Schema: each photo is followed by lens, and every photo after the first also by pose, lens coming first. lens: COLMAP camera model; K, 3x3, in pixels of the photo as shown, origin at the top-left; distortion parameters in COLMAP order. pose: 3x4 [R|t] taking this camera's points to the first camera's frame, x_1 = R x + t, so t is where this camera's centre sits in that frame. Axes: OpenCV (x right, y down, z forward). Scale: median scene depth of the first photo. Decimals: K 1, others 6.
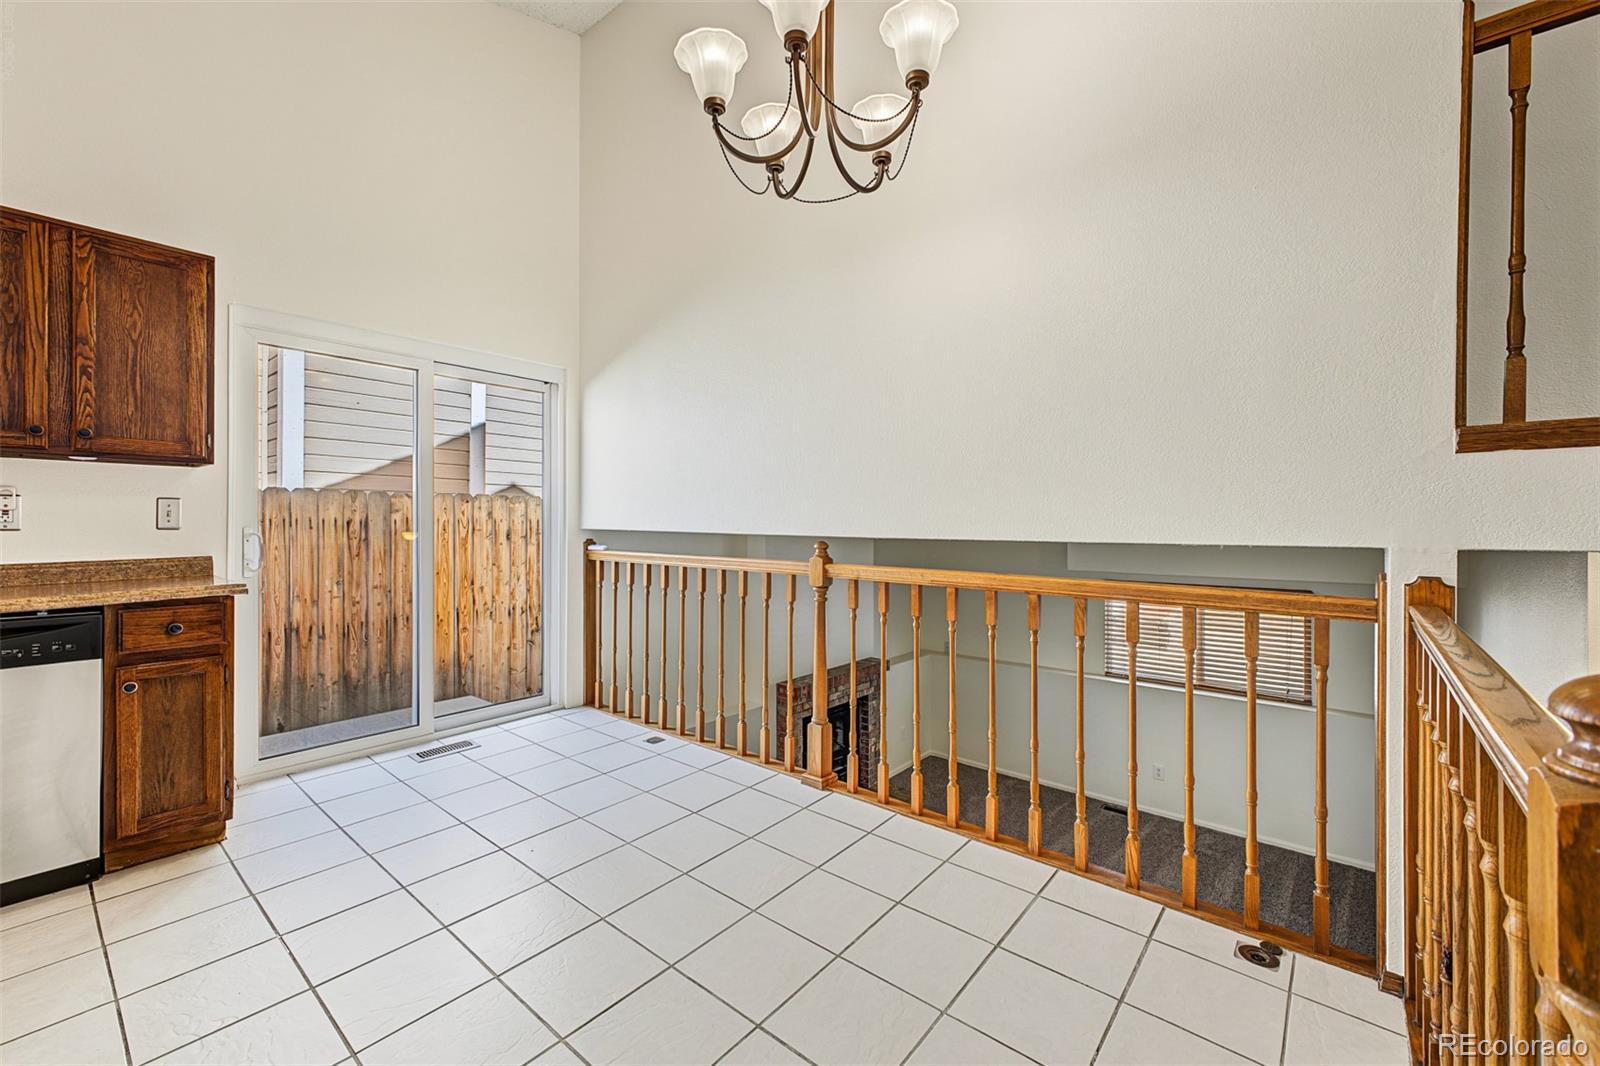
lens RADIAL K [[635.0, 0, 774.4], [0, 635.0, 525.2], [0, 0, 1]] dist [0.015201, -0.003945]
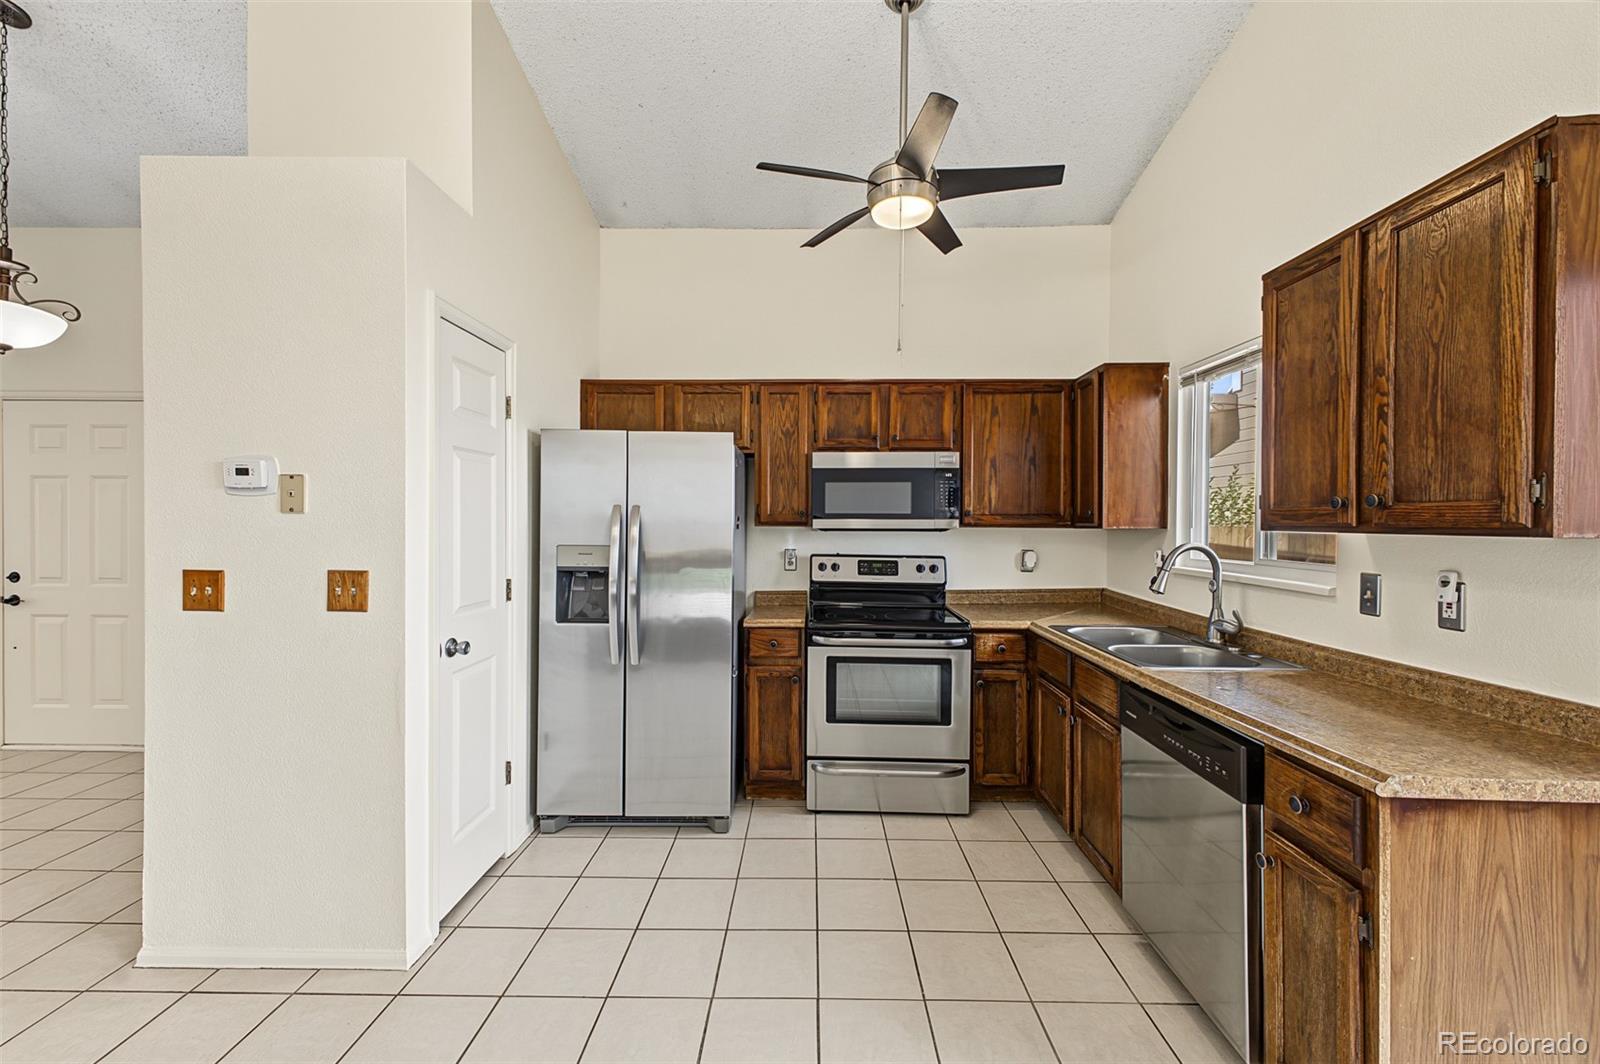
lens RADIAL K [[635.0, 0, 798.9], [0, 635.0, 523.6], [0, 0, 1]] dist [0.015201, -0.003945]
pose [[-0.771477, -0.004352, -0.636242, -0.131922], [-0.007014, 0.999974, 0.001664, -0.115015], [0.636218, 0.005746, -0.771488, 1.134630]]
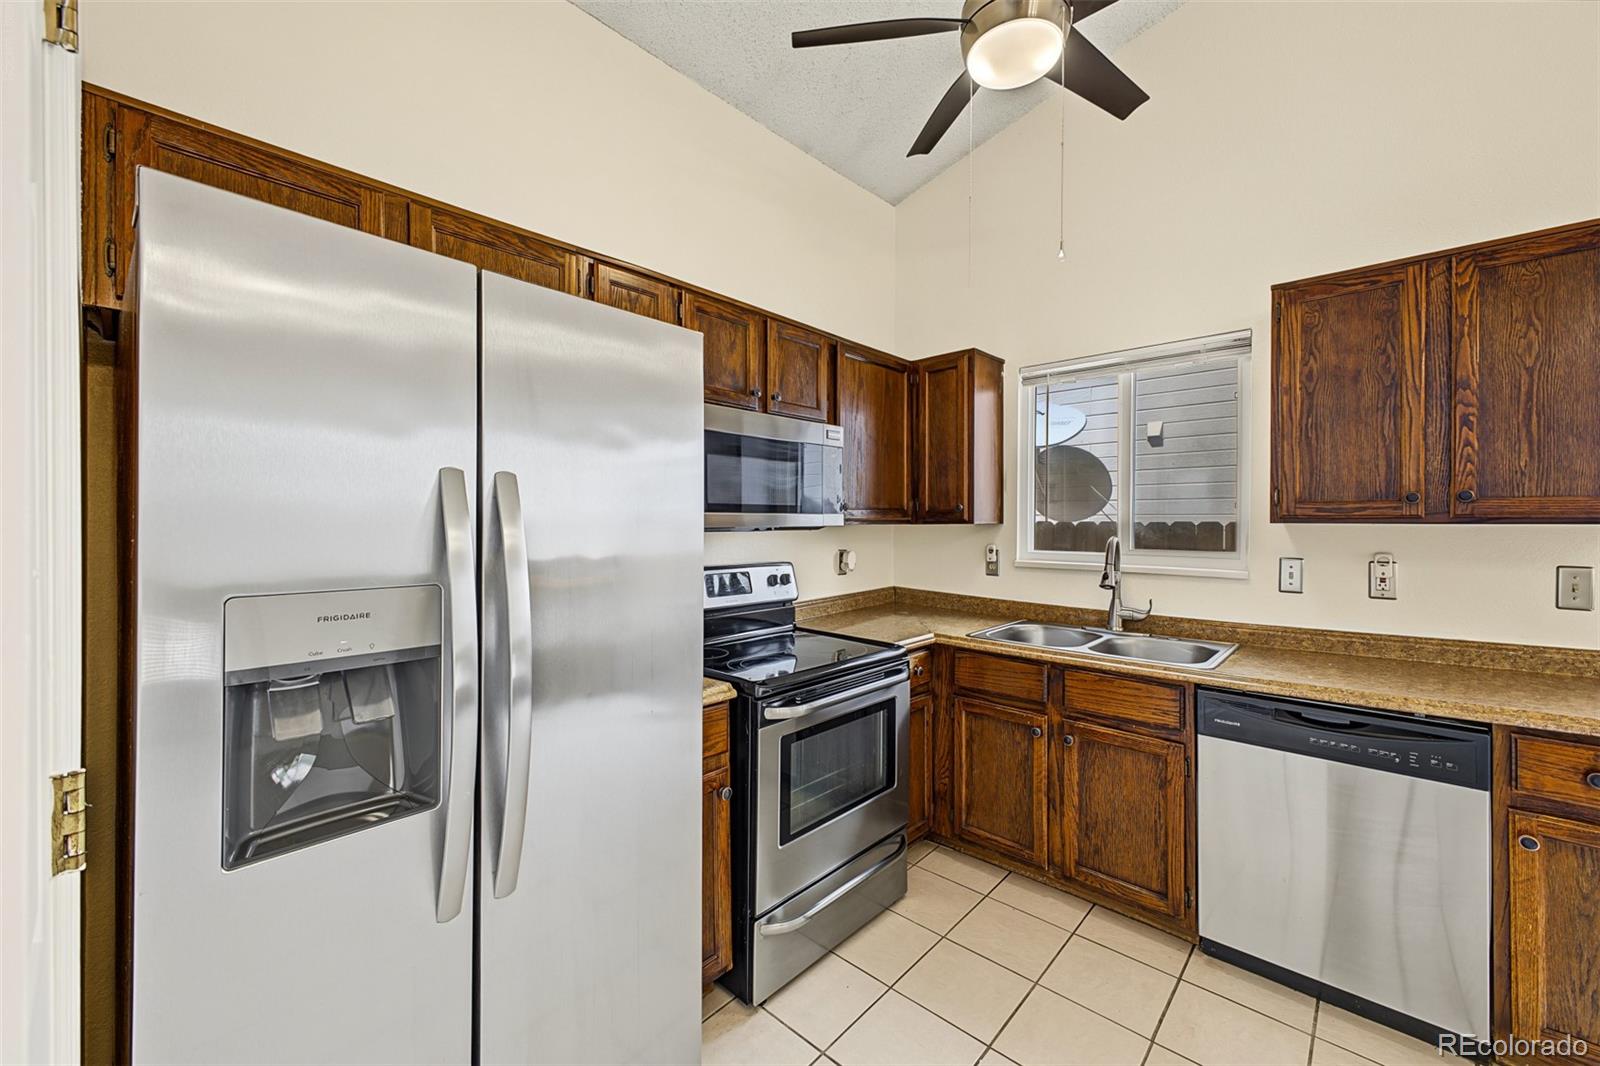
lens RADIAL K [[635.0, 0, 807.0], [0, 635.0, 521.9], [0, 0, 1]] dist [0.015201, -0.003945]
pose [[-0.034909, -0.000908, -0.999390, -0.214845], [0.000708, 0.999999, -0.000933, -0.109281], [0.999390, -0.000741, -0.034908, 0.179854]]
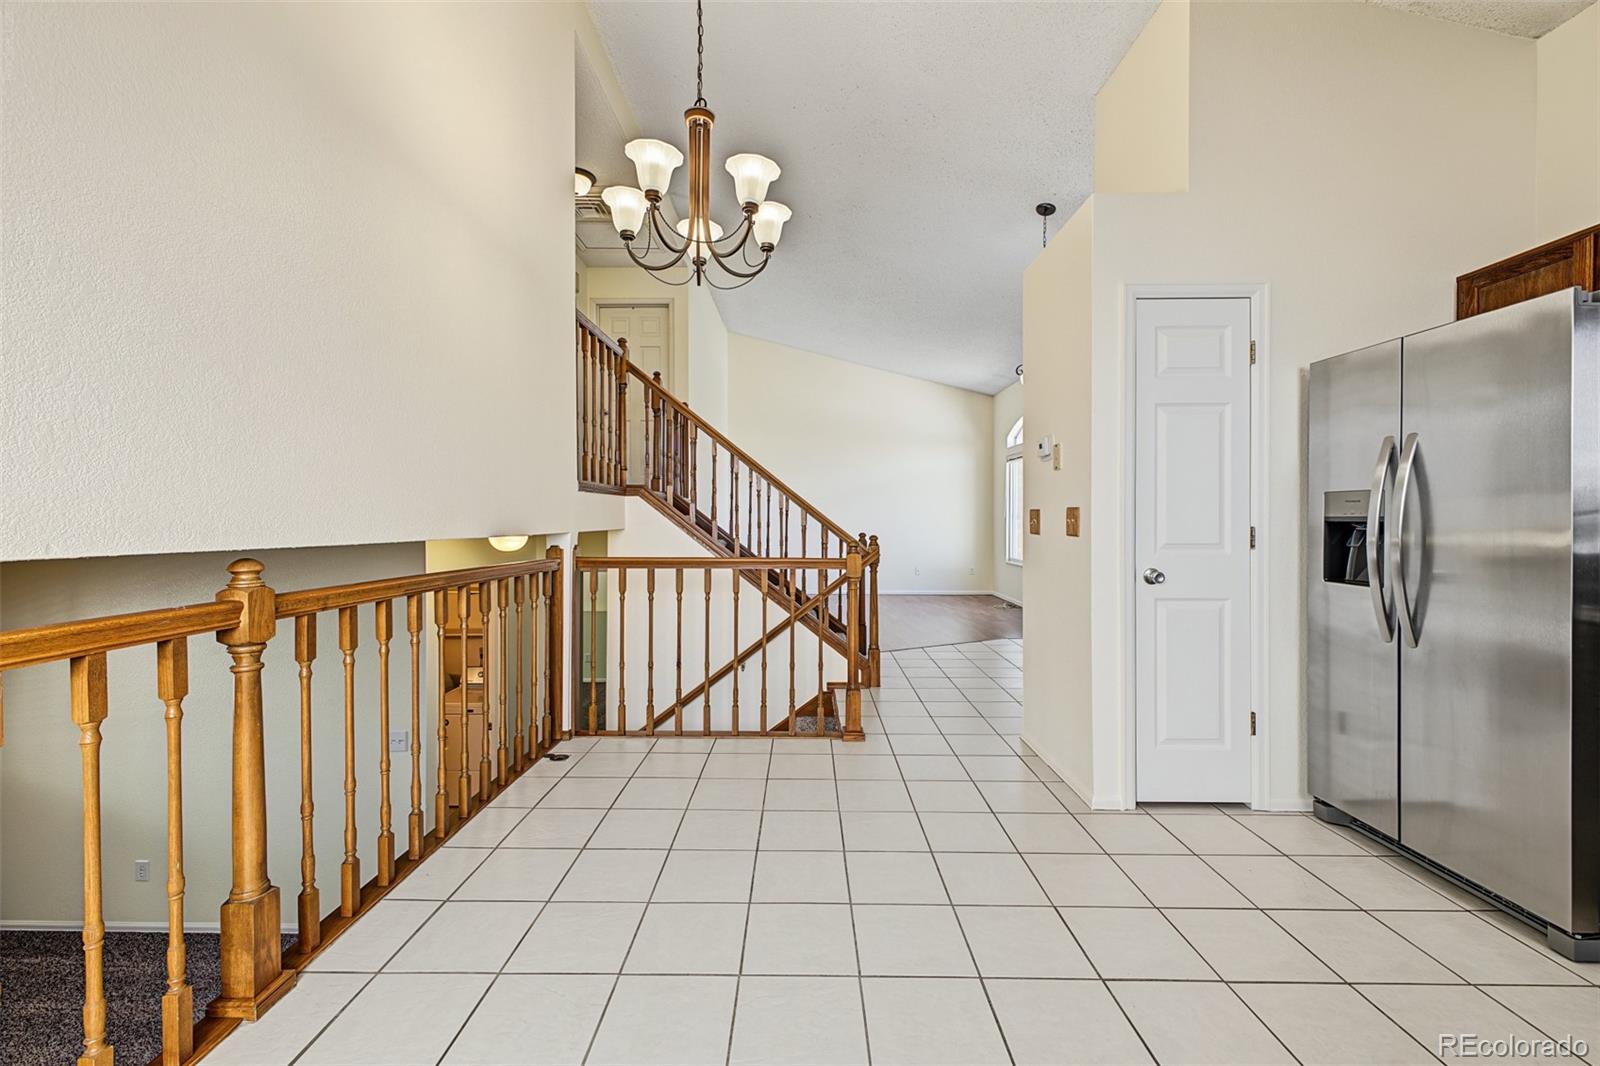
lens RADIAL K [[635.0, 0, 798.5], [0, 635.0, 523.1], [0, 0, 1]] dist [0.015201, -0.003945]
pose [[-0.637768, -0.004923, 0.770213, -0.855996], [-0.002294, 0.999987, 0.004492, -0.013988], [-0.770226, 0.001097, -0.637771, 1.266098]]
